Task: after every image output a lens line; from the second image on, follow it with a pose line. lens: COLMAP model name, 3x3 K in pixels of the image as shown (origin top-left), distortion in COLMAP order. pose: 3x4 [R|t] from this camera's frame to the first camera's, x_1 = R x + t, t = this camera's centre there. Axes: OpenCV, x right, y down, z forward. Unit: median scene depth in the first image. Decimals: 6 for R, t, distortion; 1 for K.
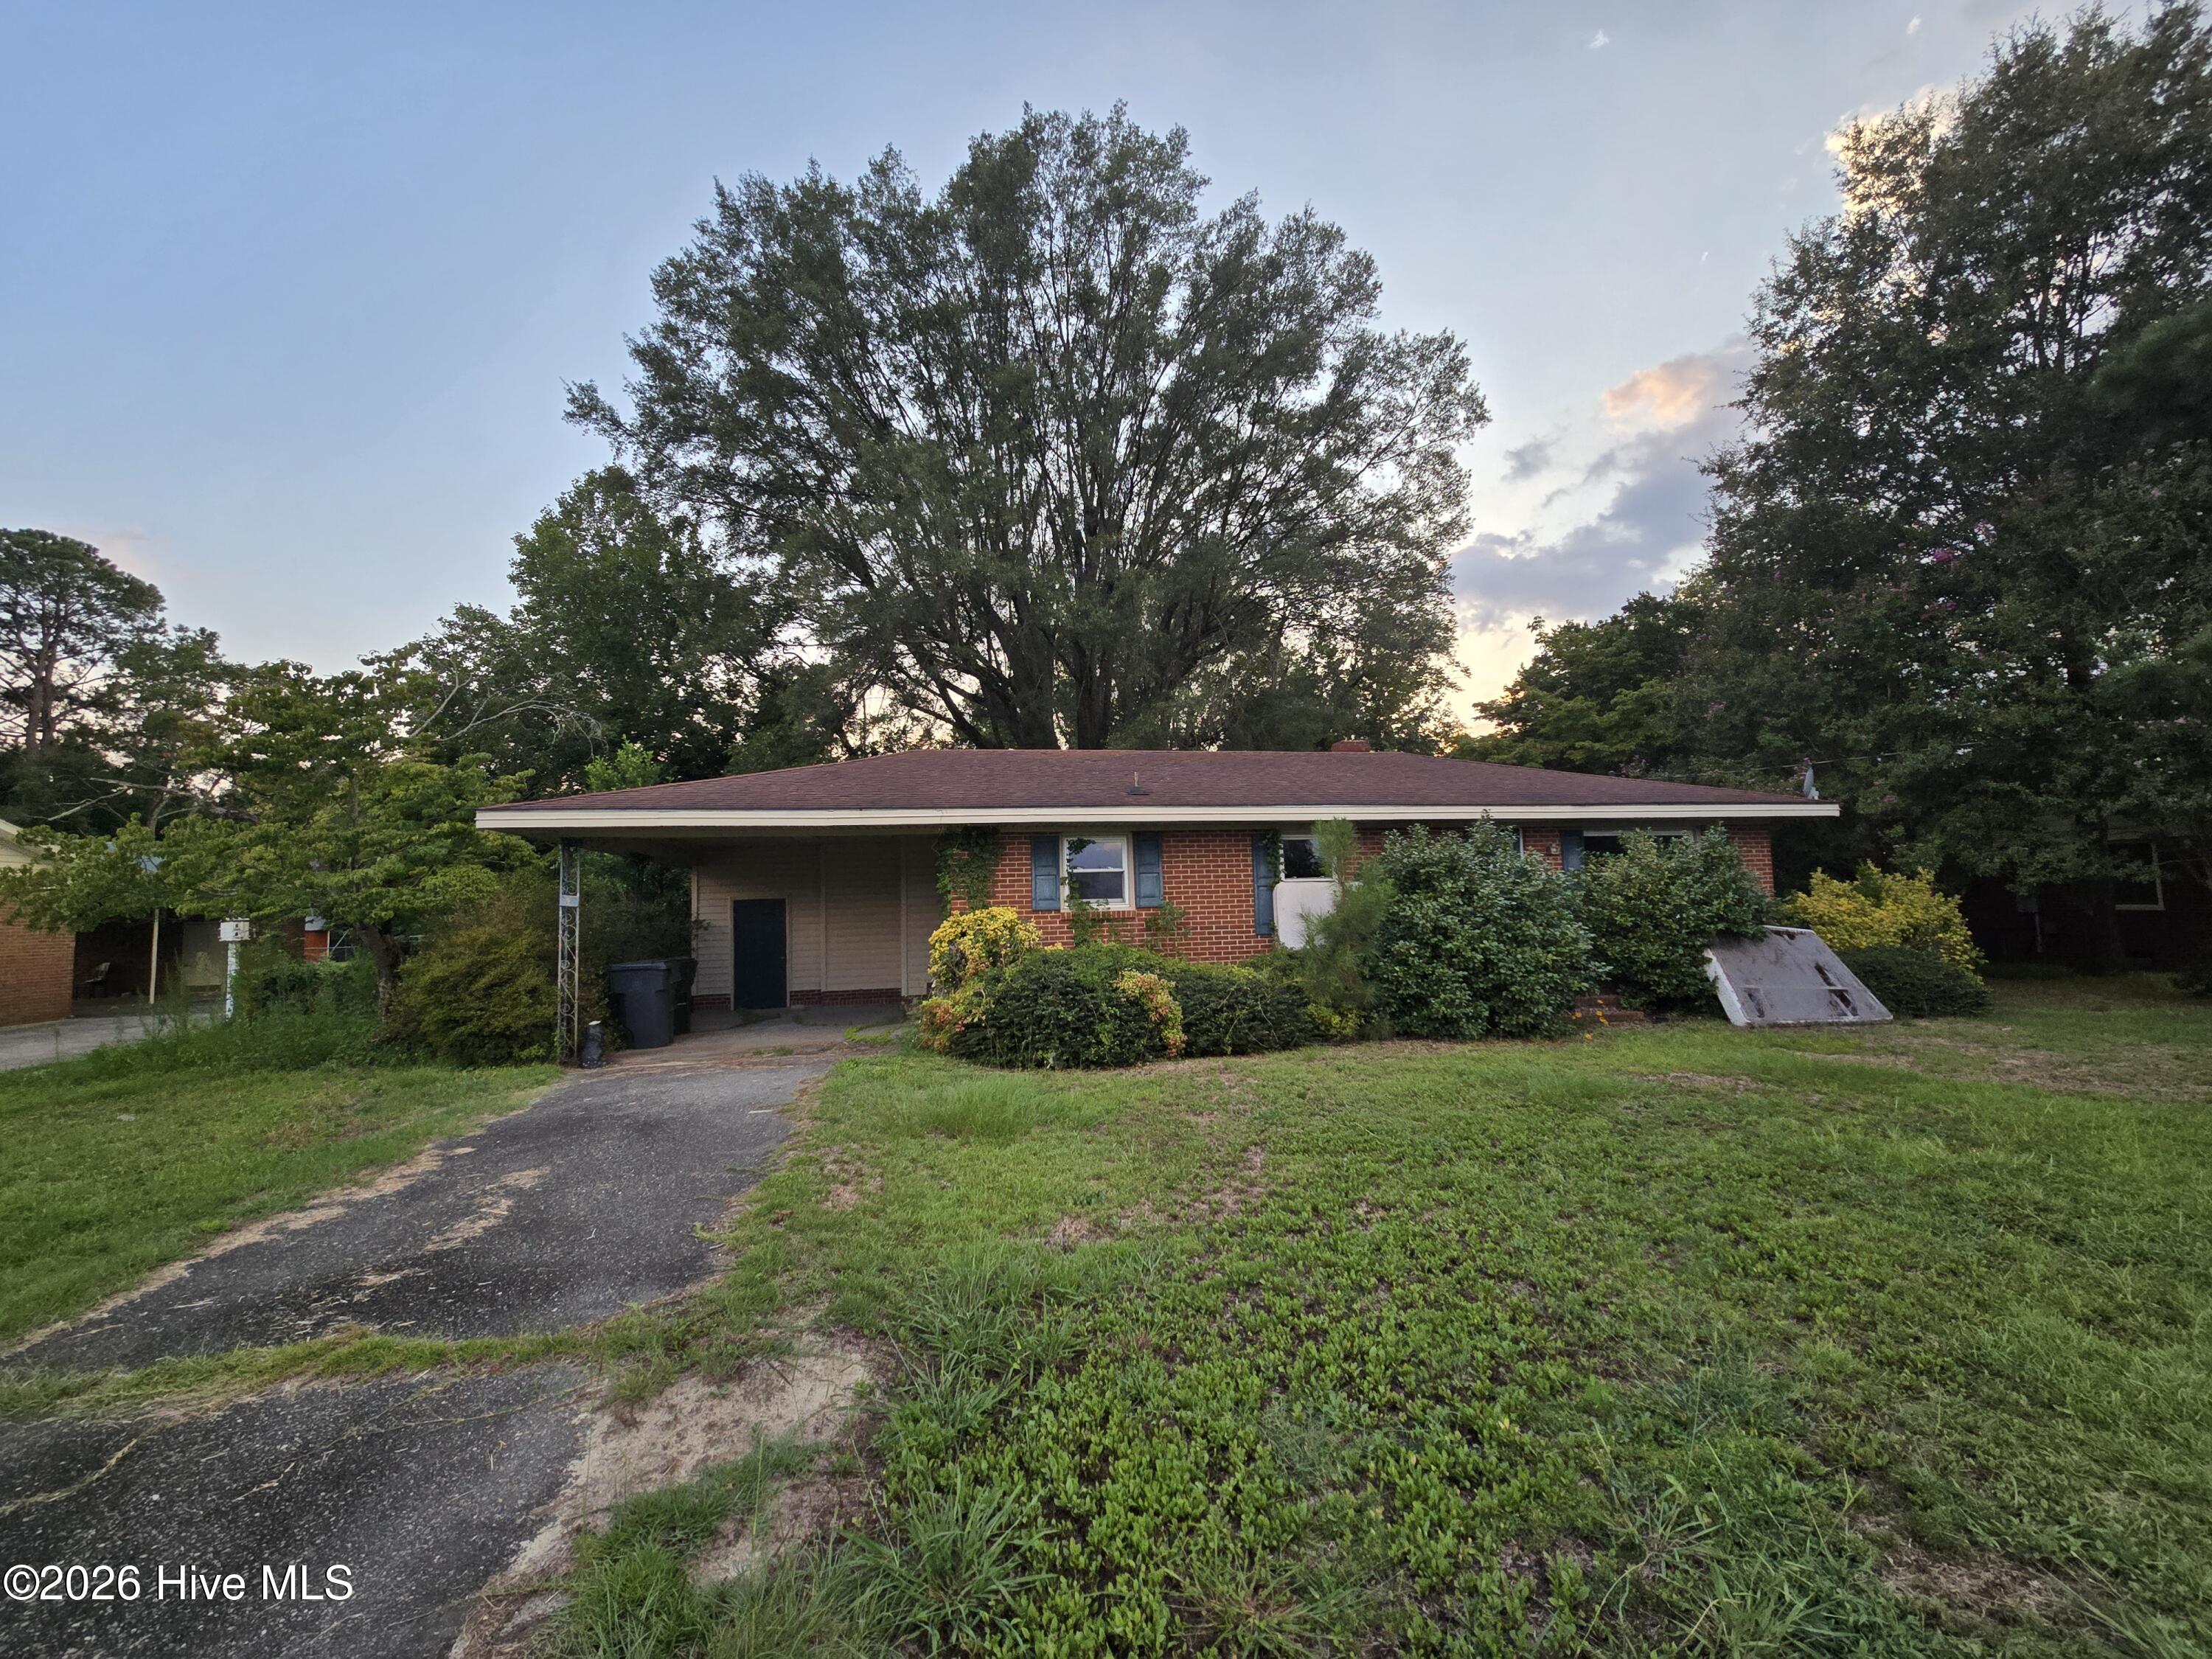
lens RADIAL K [[909.2, 0, 1110.8], [0, 909.2, 831.9], [0, 0, 1]] dist [-0.002219, 0.000793]
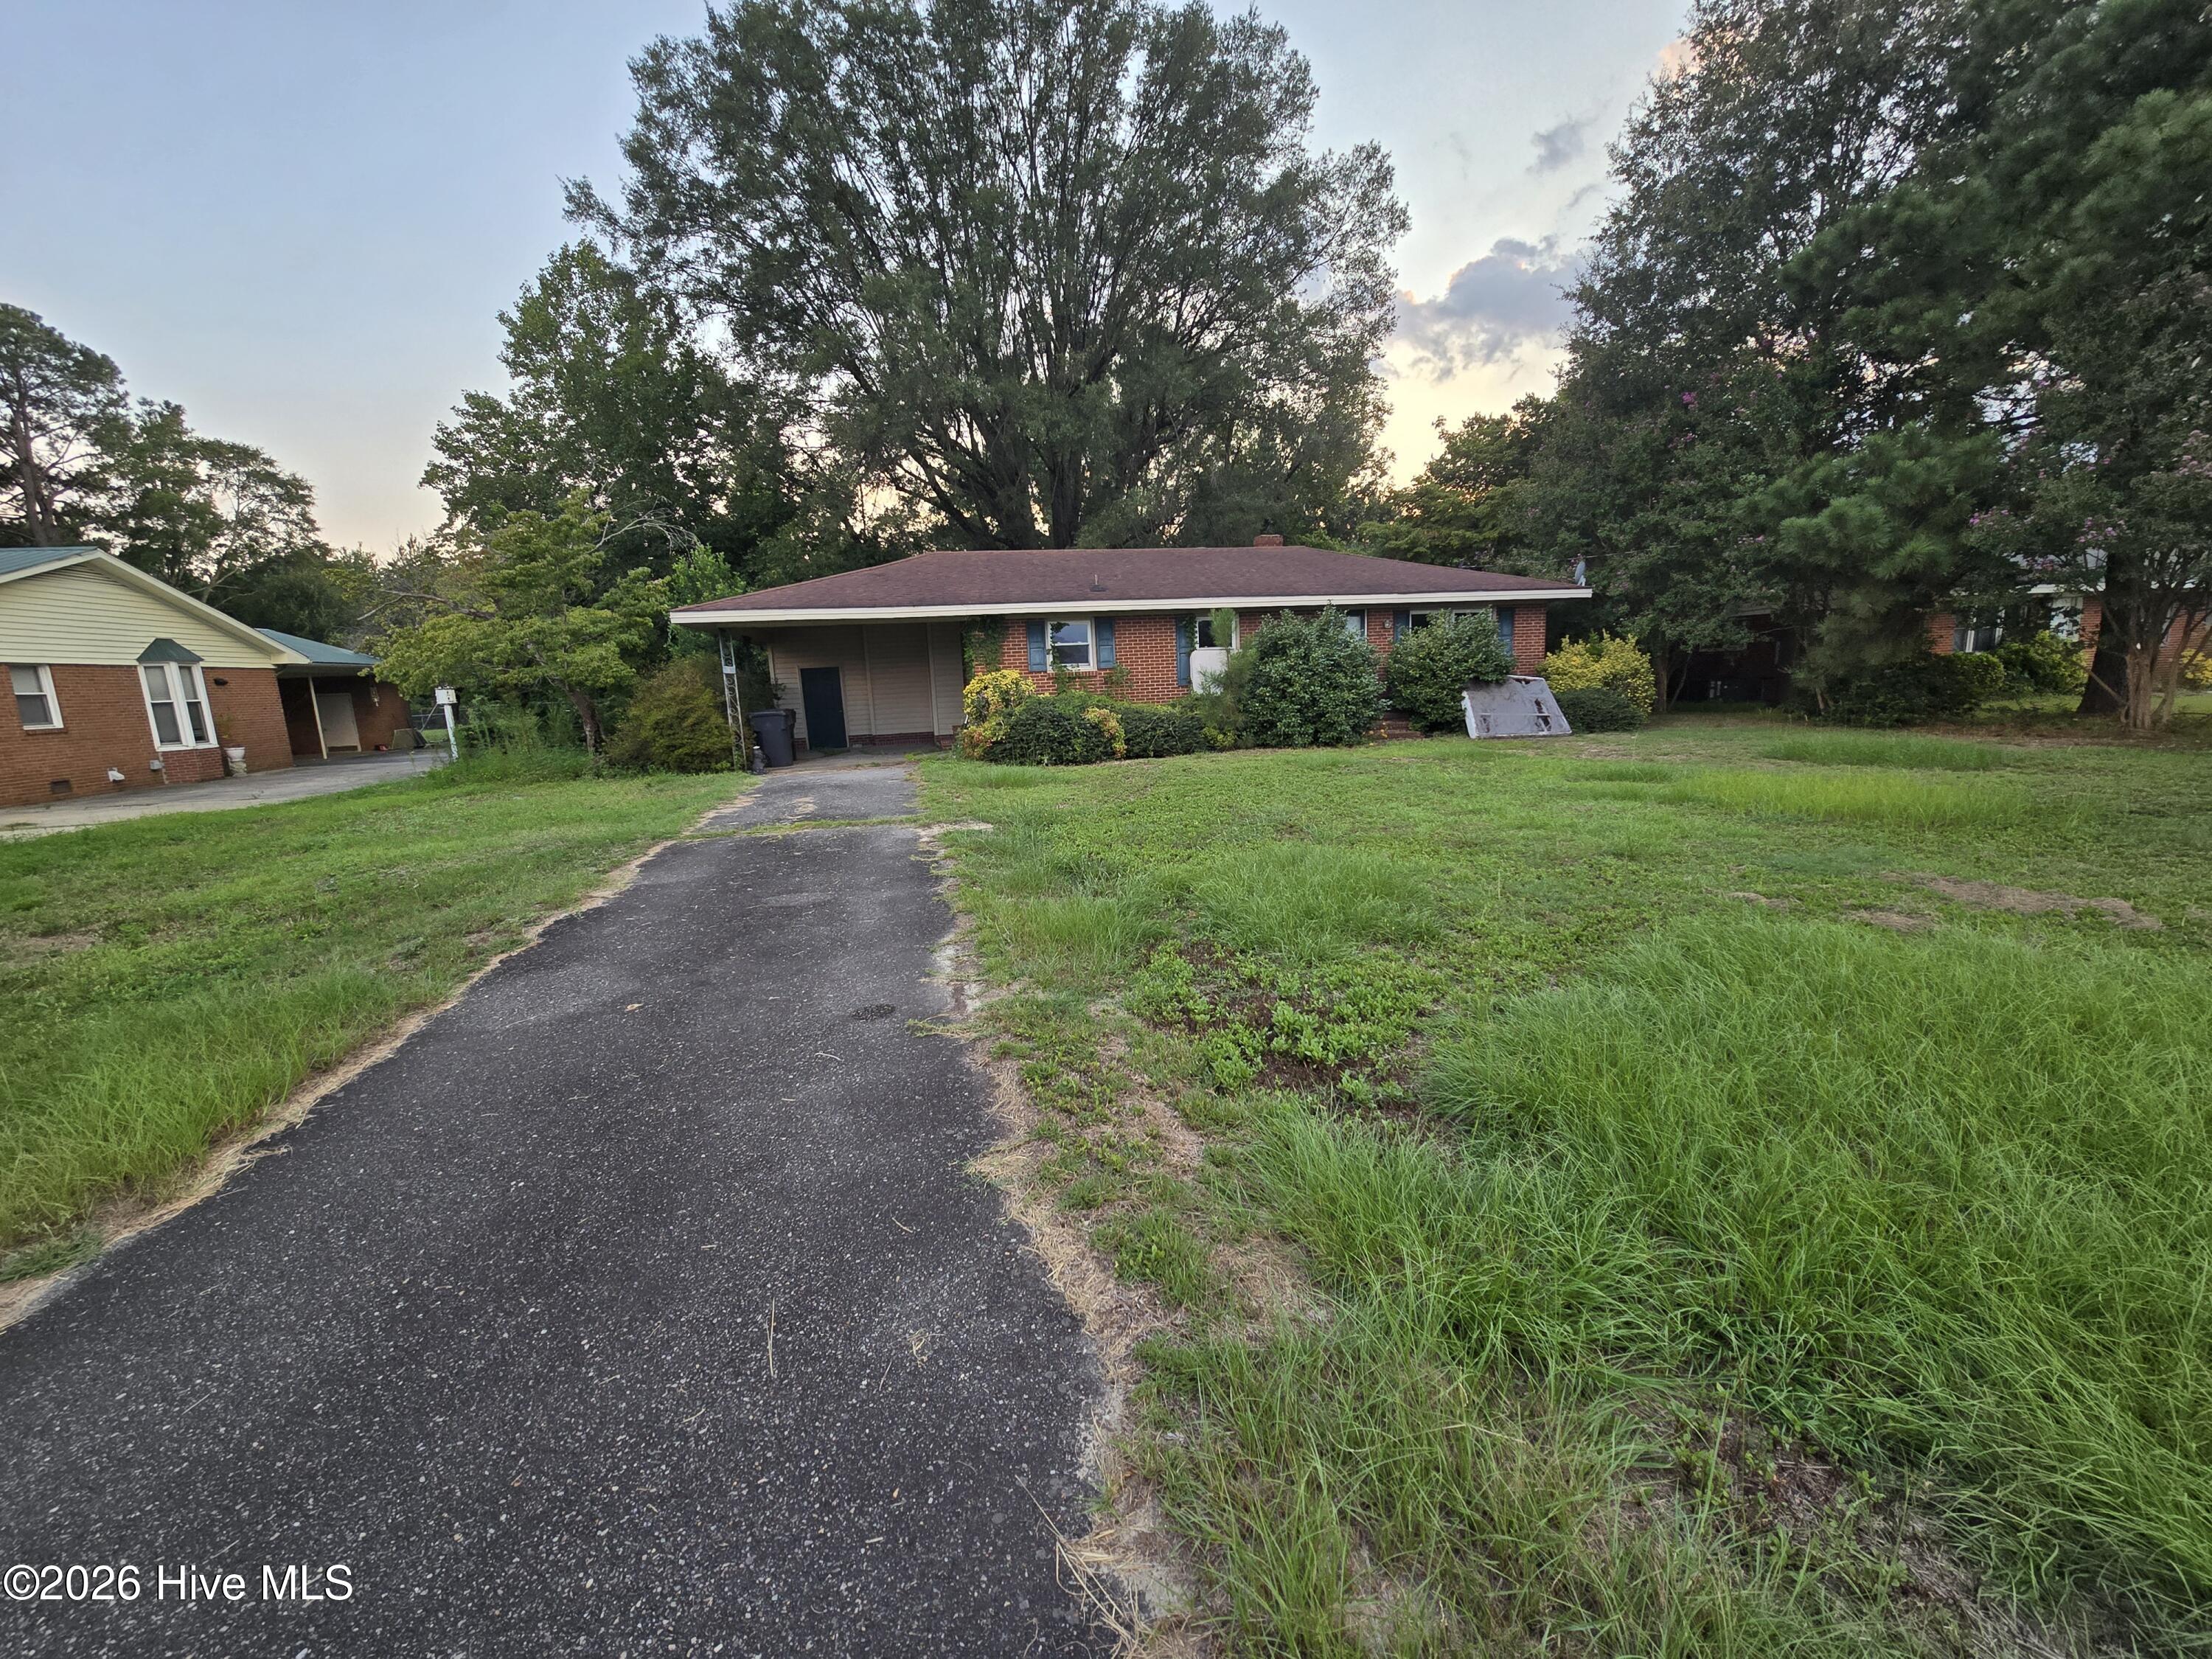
lens RADIAL K [[909.2, 0, 1110.8], [0, 909.2, 831.9], [0, 0, 1]] dist [-0.002219, 0.000793]
pose [[0.999531, -0.018668, 0.024281, 0.007704], [0.011898, 0.967172, 0.253843, -0.033080], [-0.028223, -0.253435, 0.966941, -0.460052]]
